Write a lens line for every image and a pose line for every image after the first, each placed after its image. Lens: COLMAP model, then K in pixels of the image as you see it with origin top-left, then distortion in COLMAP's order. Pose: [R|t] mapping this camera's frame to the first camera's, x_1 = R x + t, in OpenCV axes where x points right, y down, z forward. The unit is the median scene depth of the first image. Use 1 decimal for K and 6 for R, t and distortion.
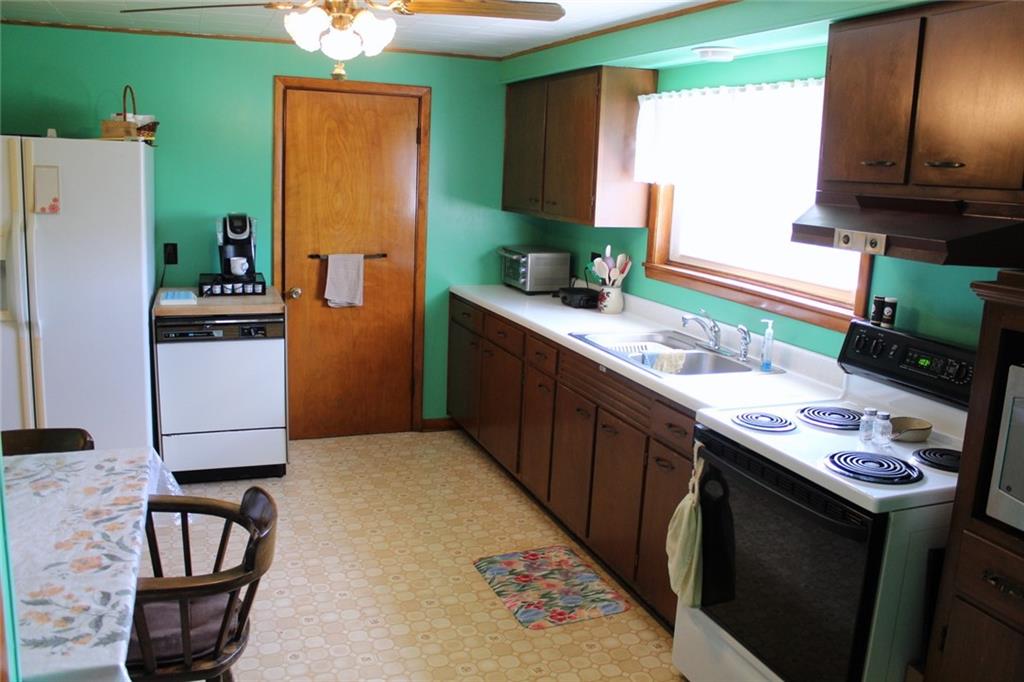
lens RADIAL K [[839.3, 0, 512.0], [0, 839.3, 341.0], [0, 0, 1]] dist [-0.166519, 0.150561]
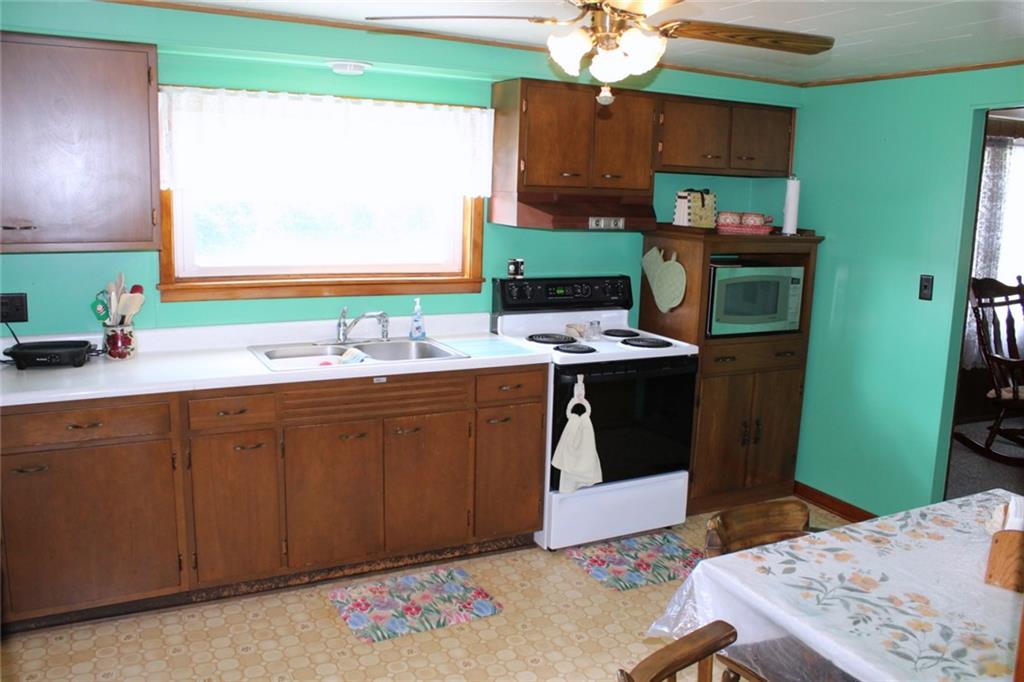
lens RADIAL K [[839.3, 0, 512.0], [0, 839.3, 341.0], [0, 0, 1]] dist [-0.166519, 0.150561]
pose [[-0.100669, -0.221436, 0.969965, -0.964224], [0.169940, 0.956764, 0.236059, -0.245980], [-0.980299, 0.188599, -0.058686, 0.995120]]
